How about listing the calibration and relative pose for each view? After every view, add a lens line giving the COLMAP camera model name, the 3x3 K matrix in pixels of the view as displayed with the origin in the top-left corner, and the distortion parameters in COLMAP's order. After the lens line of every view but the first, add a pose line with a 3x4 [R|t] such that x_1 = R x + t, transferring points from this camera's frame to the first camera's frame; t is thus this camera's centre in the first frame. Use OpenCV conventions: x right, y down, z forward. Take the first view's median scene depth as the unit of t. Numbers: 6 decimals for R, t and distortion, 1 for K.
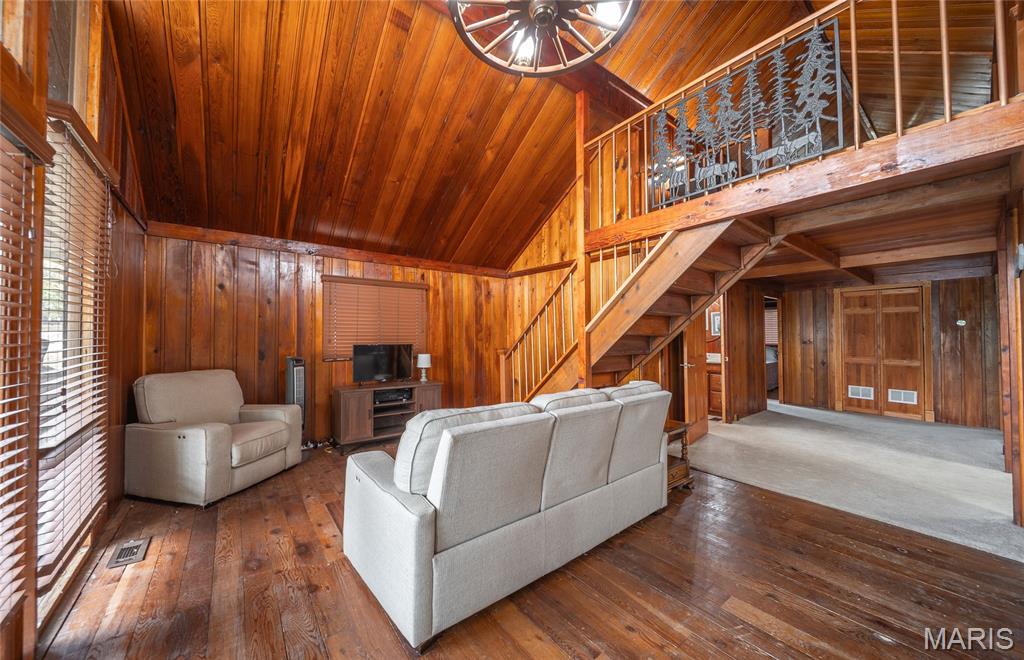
lens RADIAL K [[359.7, 0, 509.2], [0, 359.7, 328.4], [0, 0, 1]] dist [-0.000224, -0.000134]
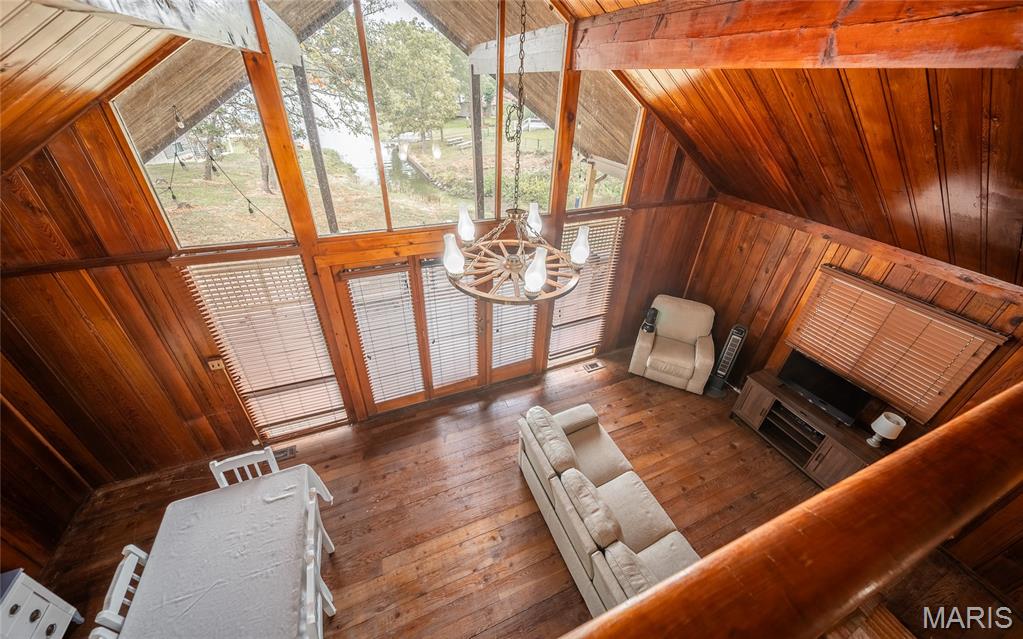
lens RADIAL K [[359.7, 0, 512.7], [0, 359.7, 300.1], [0, 0, 1]] dist [0.000041, -0.000043]
pose [[-0.260882, 0.494757, -0.828949, 0.362127], [-0.010953, 0.857112, 0.515014, -0.406615], [0.965309, 0.143437, -0.218186, 0.358434]]
